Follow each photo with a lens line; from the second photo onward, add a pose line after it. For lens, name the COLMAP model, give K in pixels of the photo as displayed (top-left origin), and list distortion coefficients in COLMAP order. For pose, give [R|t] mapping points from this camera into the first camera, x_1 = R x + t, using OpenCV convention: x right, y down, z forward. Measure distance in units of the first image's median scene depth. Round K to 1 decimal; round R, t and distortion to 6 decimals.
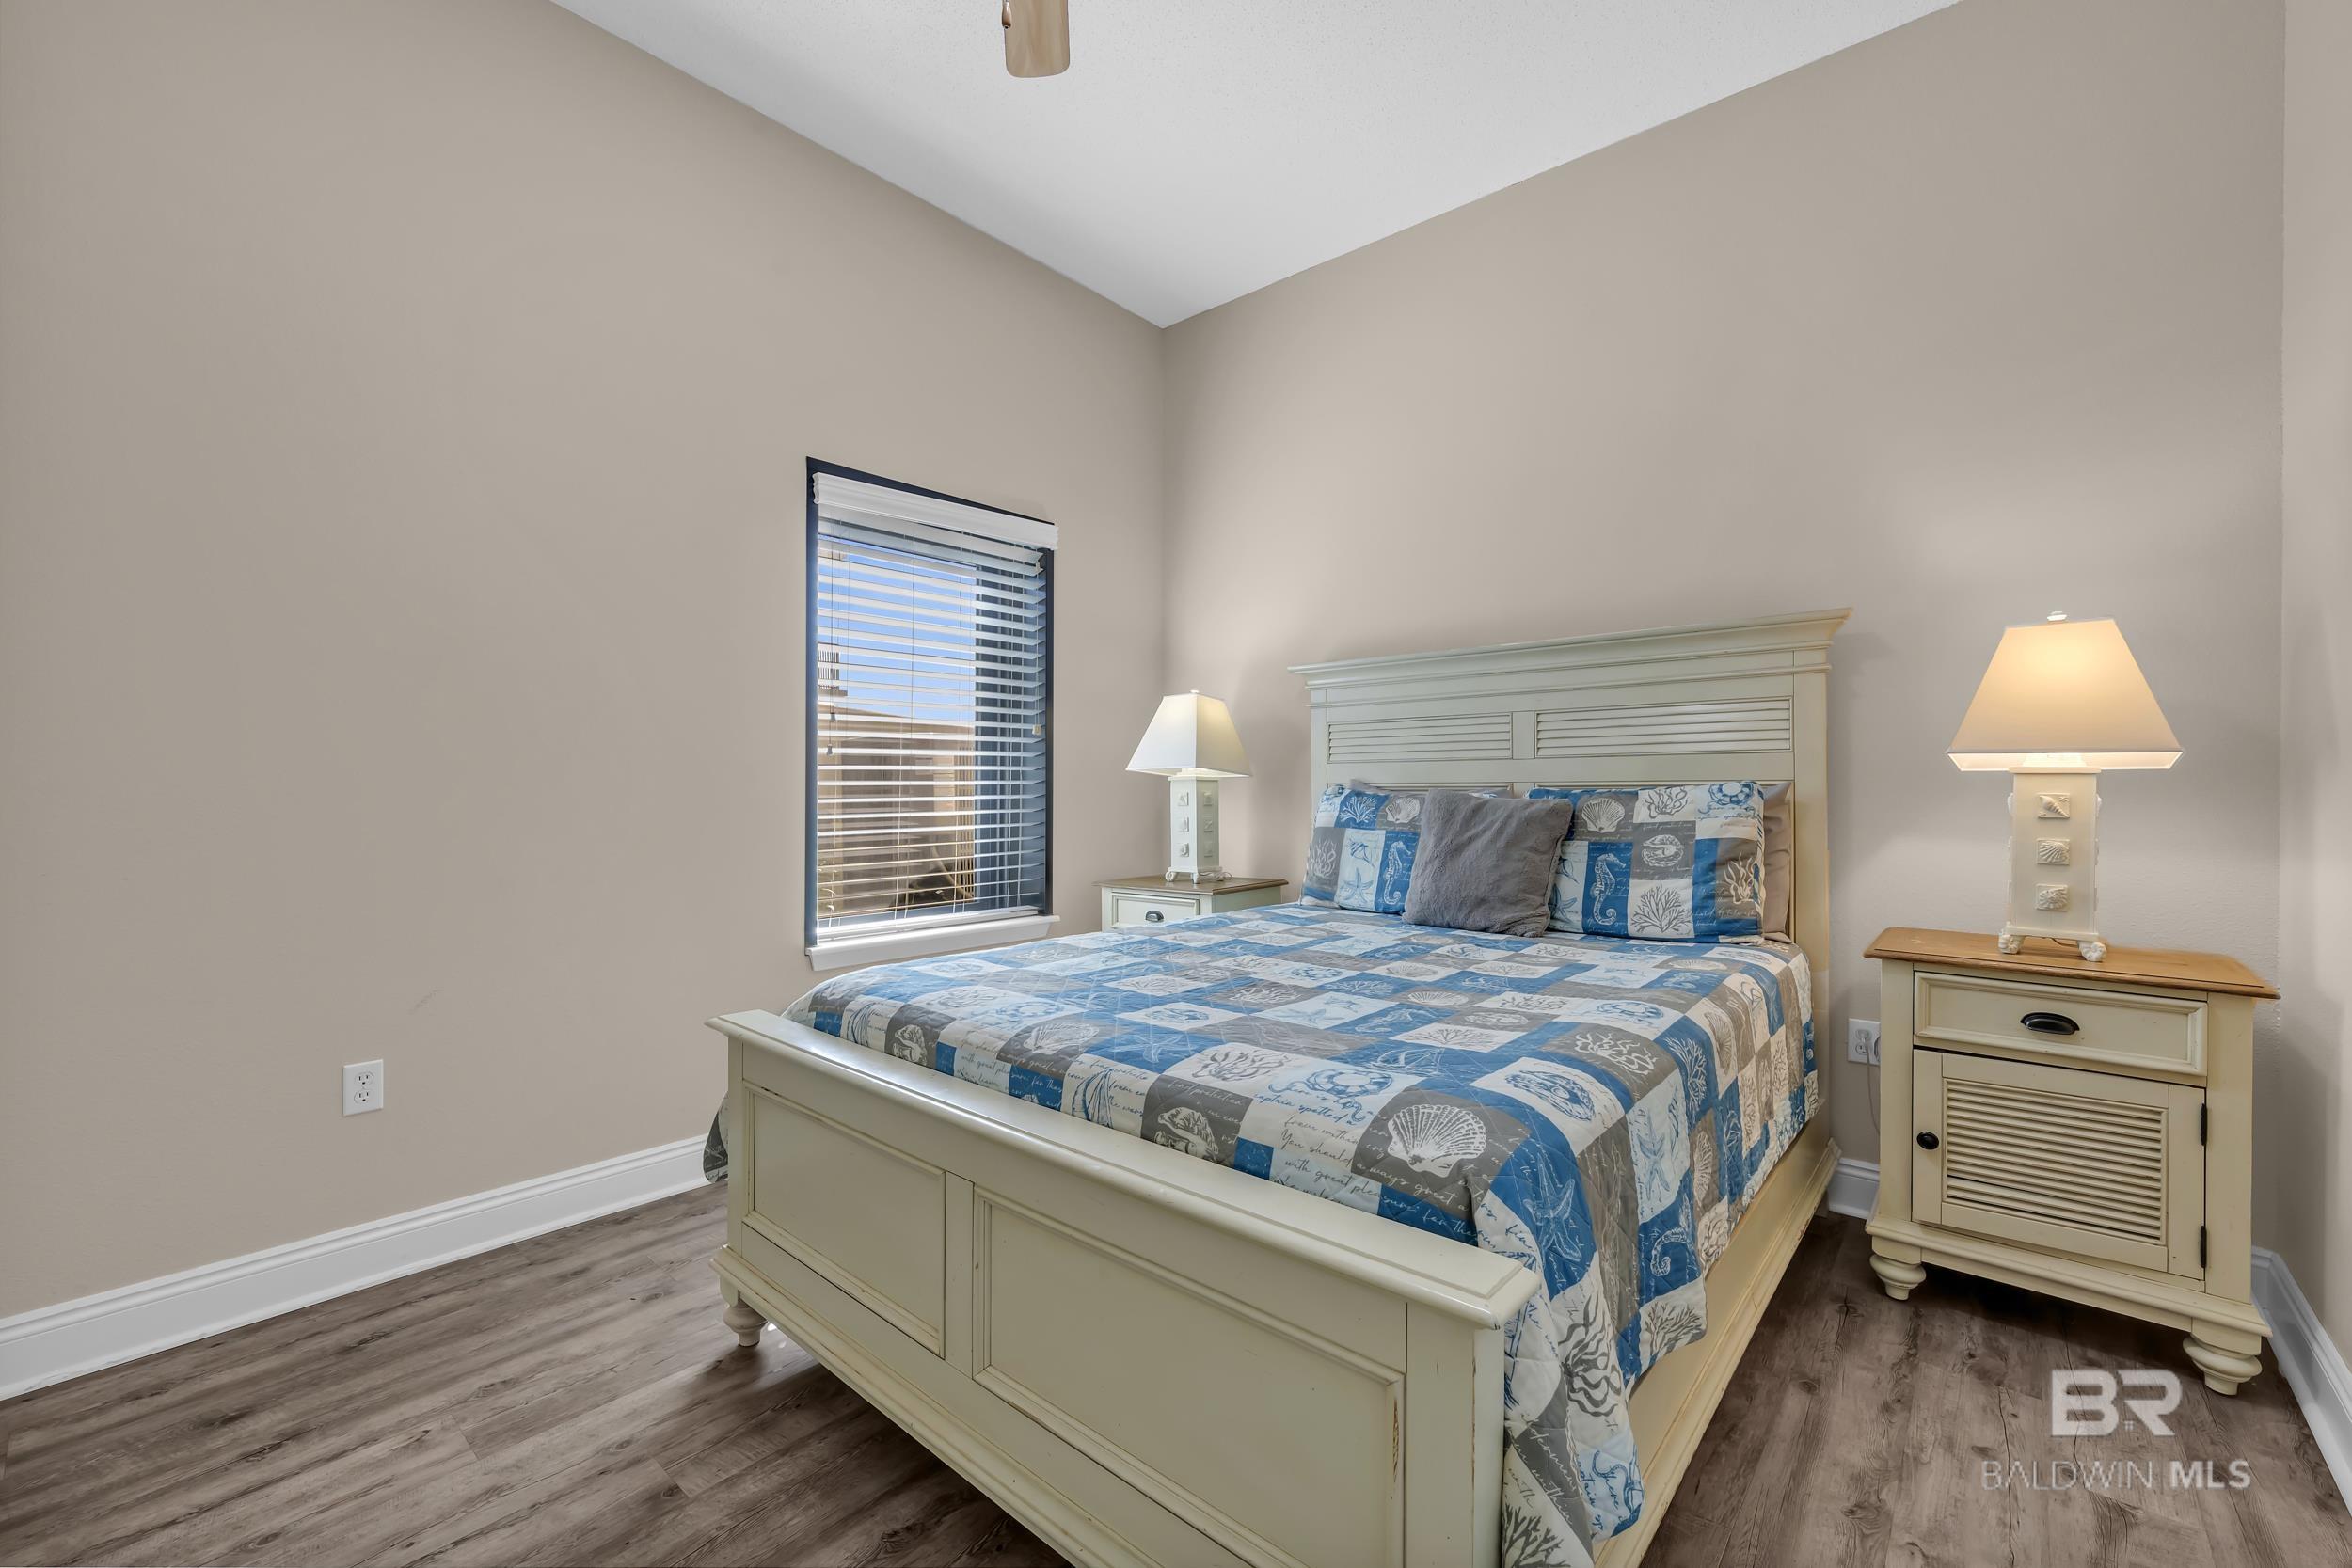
lens RADIAL K [[959.3, 0, 1185.5], [0, 959.3, 782.4], [0, 0, 1]] dist [-0.002014, -0.000340]
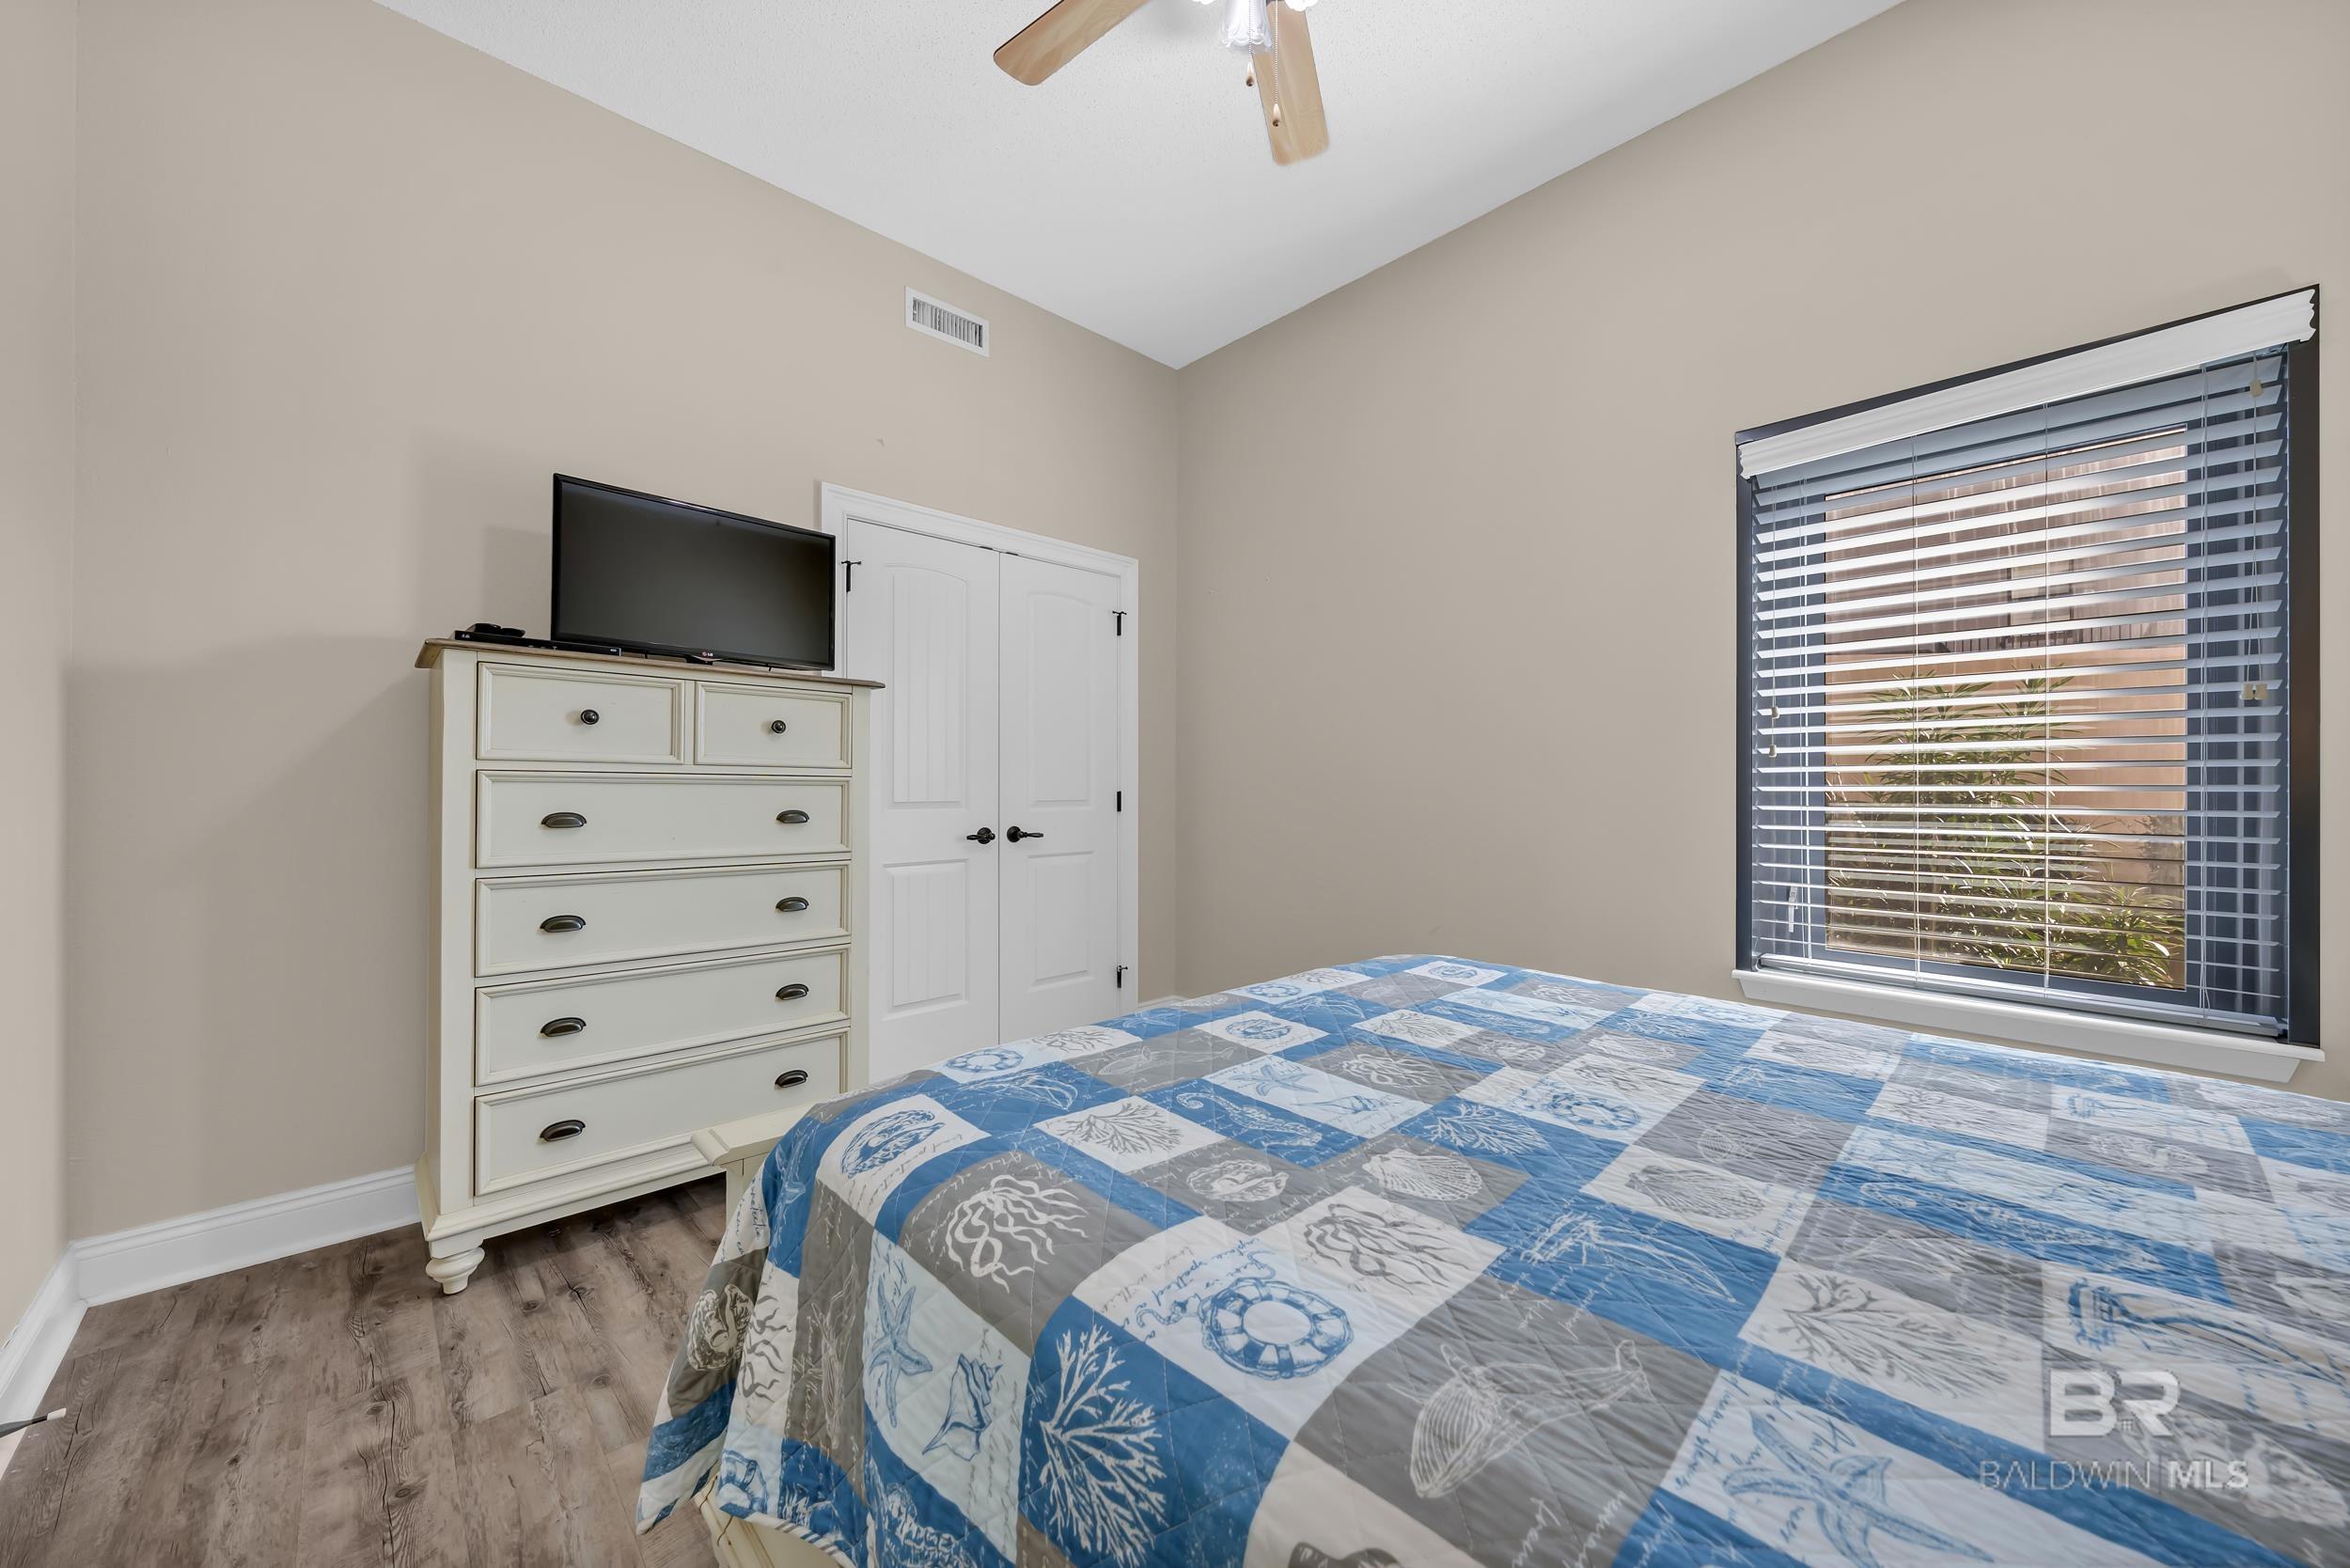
lens RADIAL K [[841.4, 0, 1175.0], [0, 841.4, 784.0], [0, 0, 1]] dist [-0.000965, -0.000109]
pose [[-0.094105, -0.006238, -0.995543, 0.946390], [-0.001658, 0.999980, -0.006109, 0.003612], [0.995561, 0.001076, -0.094113, 1.122087]]
